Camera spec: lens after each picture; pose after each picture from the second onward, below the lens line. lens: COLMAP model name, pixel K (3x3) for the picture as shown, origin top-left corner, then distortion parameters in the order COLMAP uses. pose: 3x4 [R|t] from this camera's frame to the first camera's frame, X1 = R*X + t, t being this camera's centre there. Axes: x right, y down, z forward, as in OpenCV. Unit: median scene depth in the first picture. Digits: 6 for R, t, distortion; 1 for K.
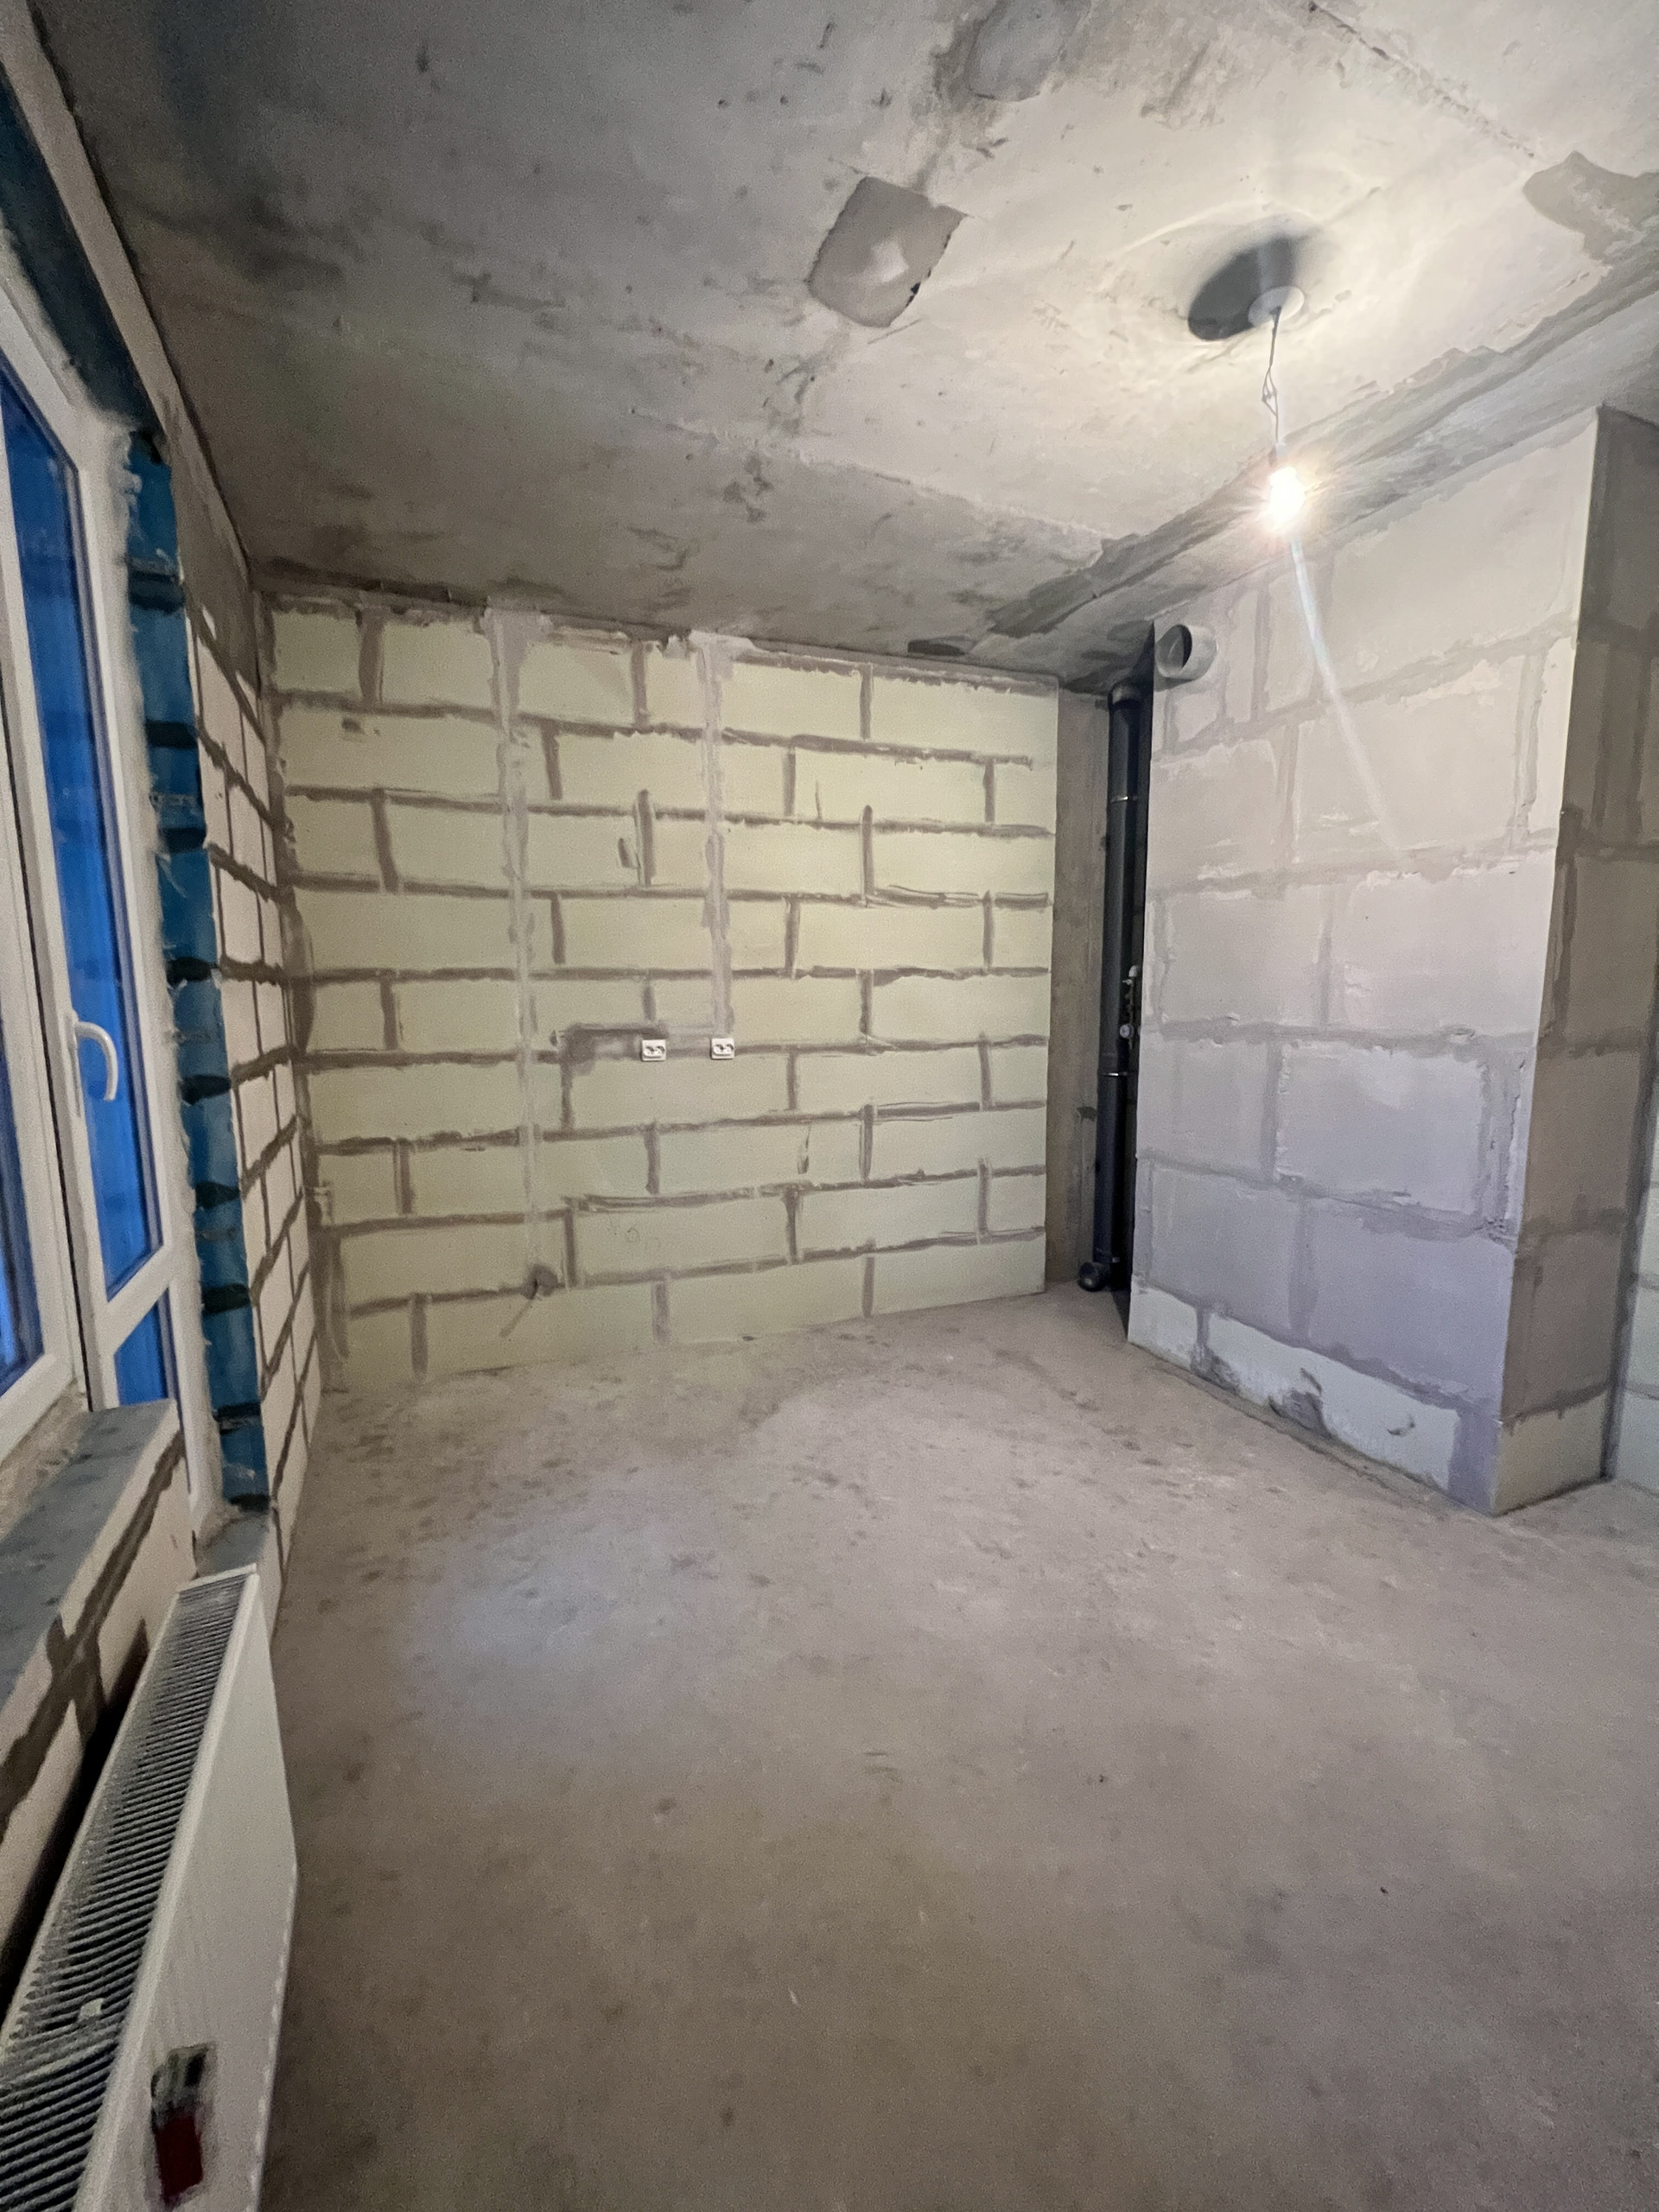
lens RADIAL K [[887.9, 0, 829.5], [0, 887.9, 1106.0], [0, 0, 1]] dist [-0.000192, -0.000105]
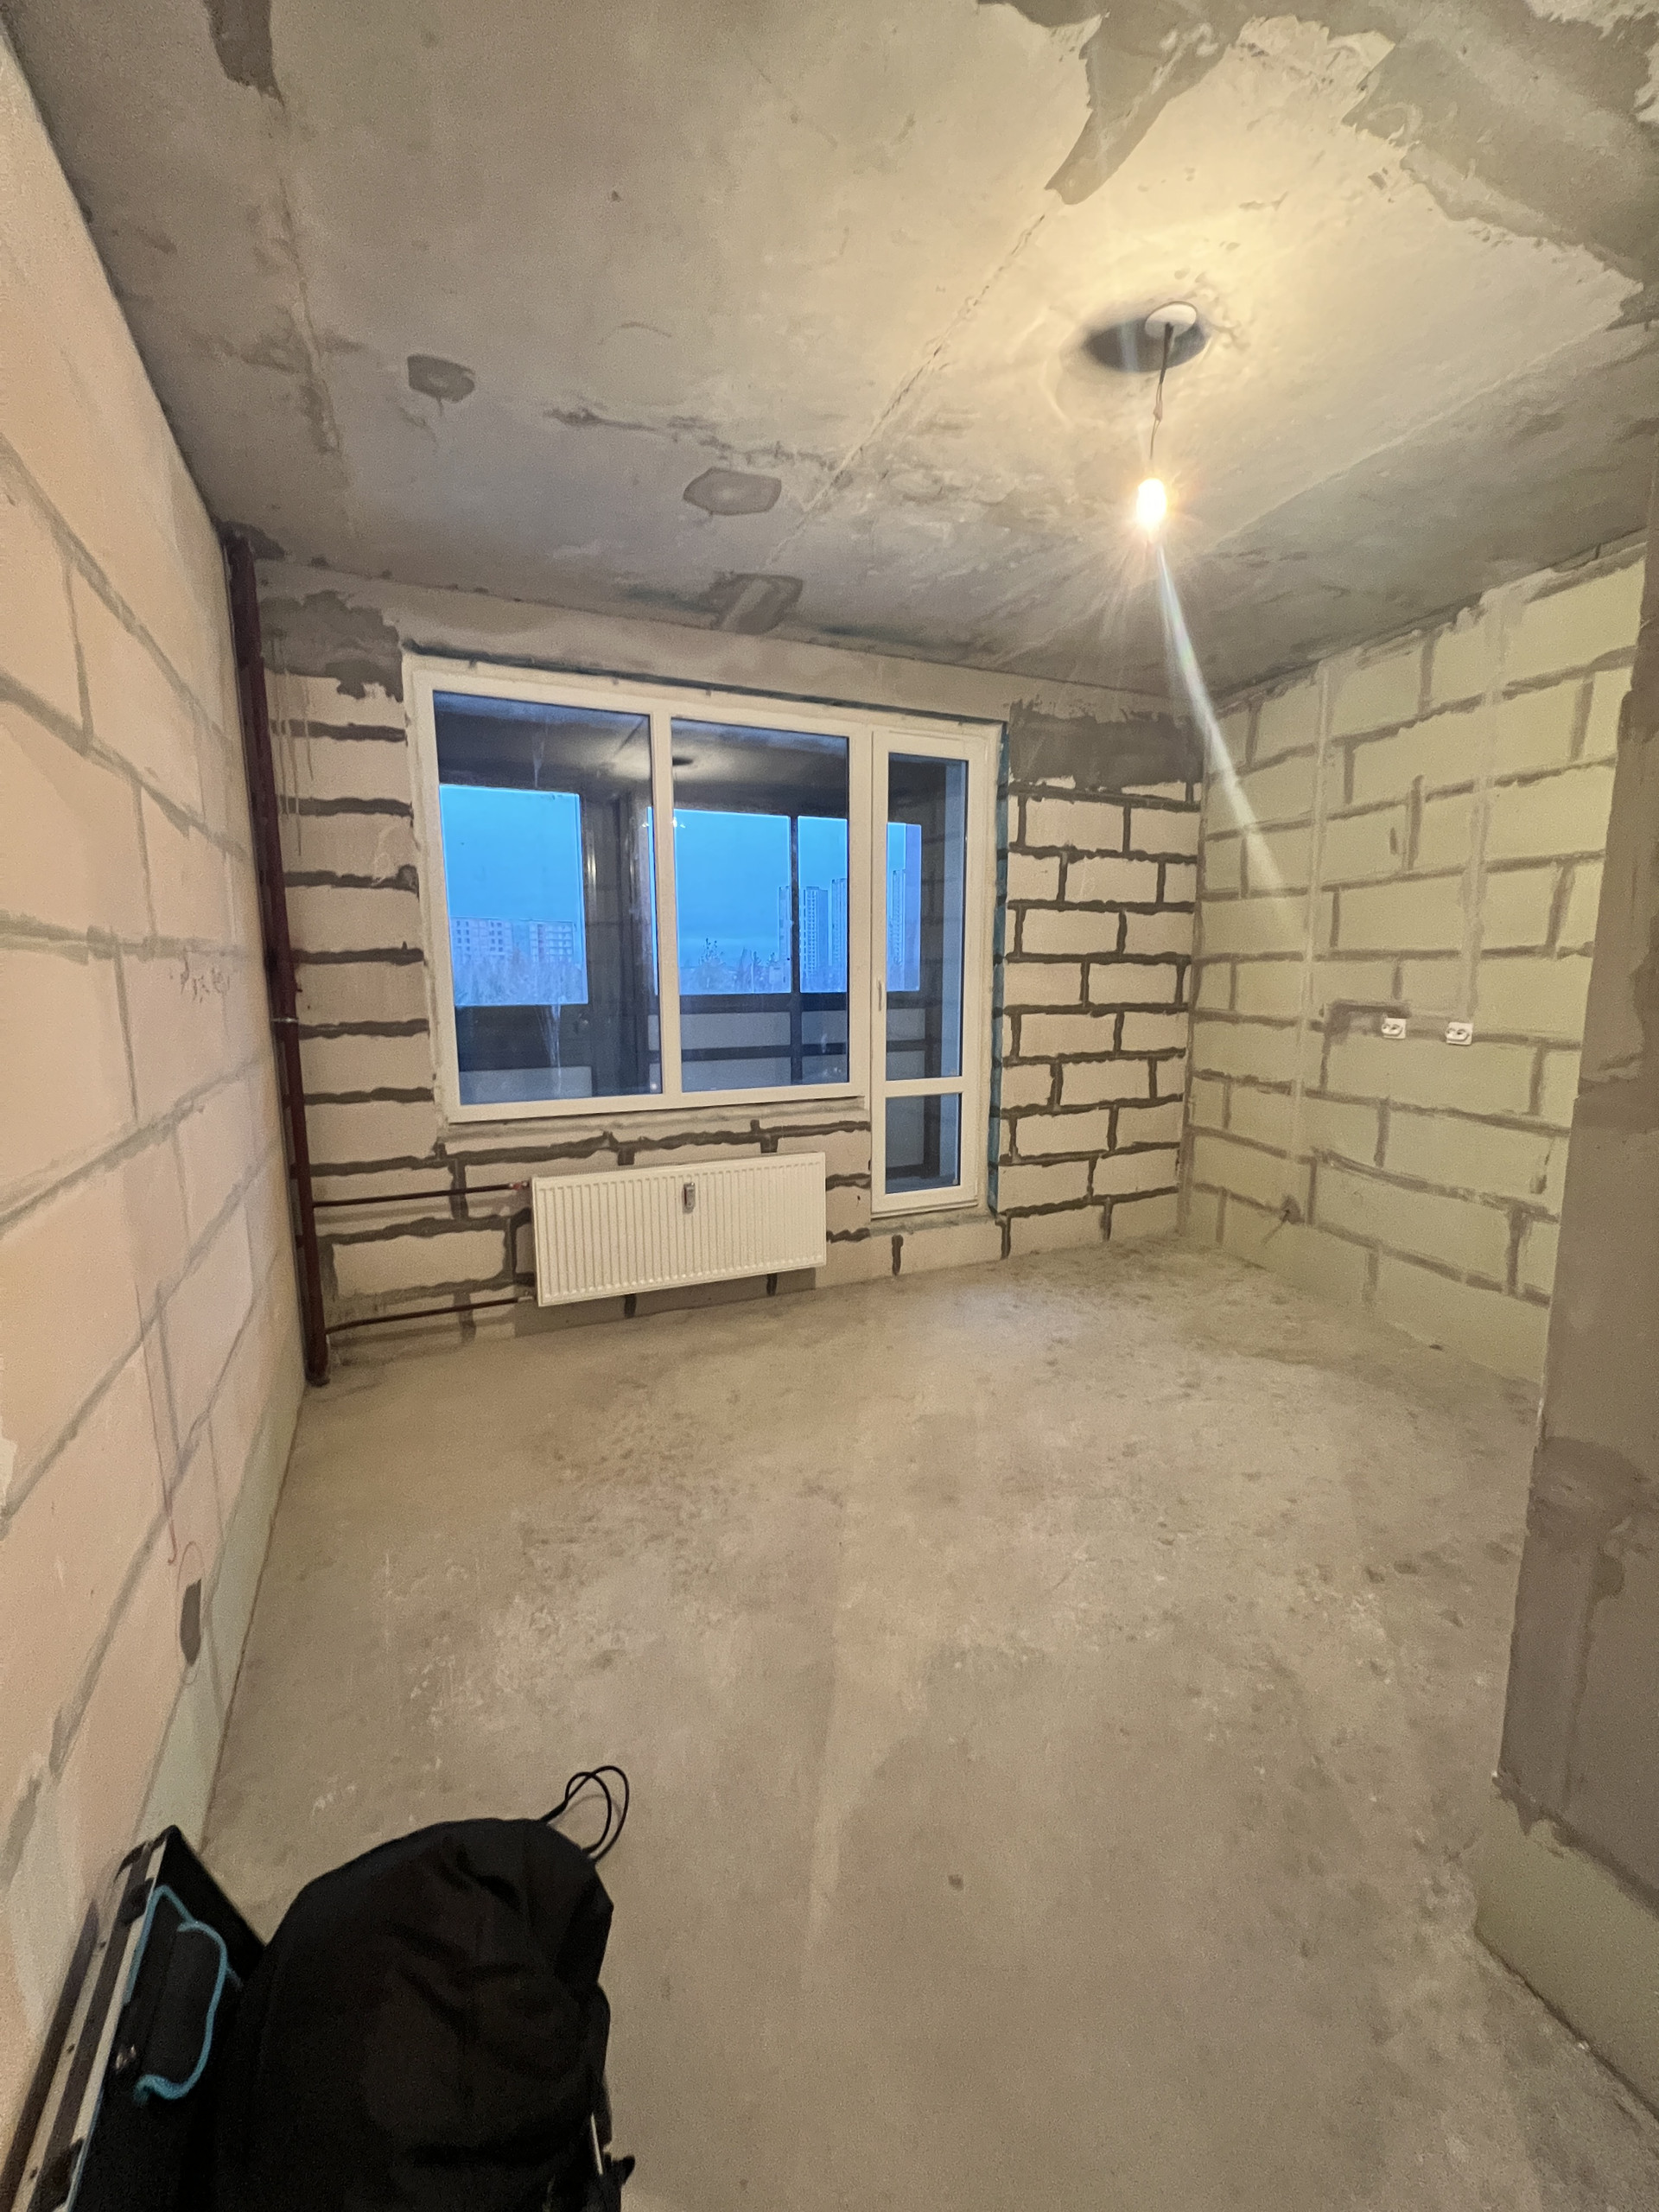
lens RADIAL K [[871.3, 0, 829.5], [0, 871.3, 1106.0], [0, 0, 1]] dist [0.000748, -0.000004]
pose [[-0.034083, 0.163185, -0.986007, 0.873369], [-0.132480, 0.977136, 0.166297, -0.058375], [0.990599, 0.136294, -0.011685, 0.383572]]
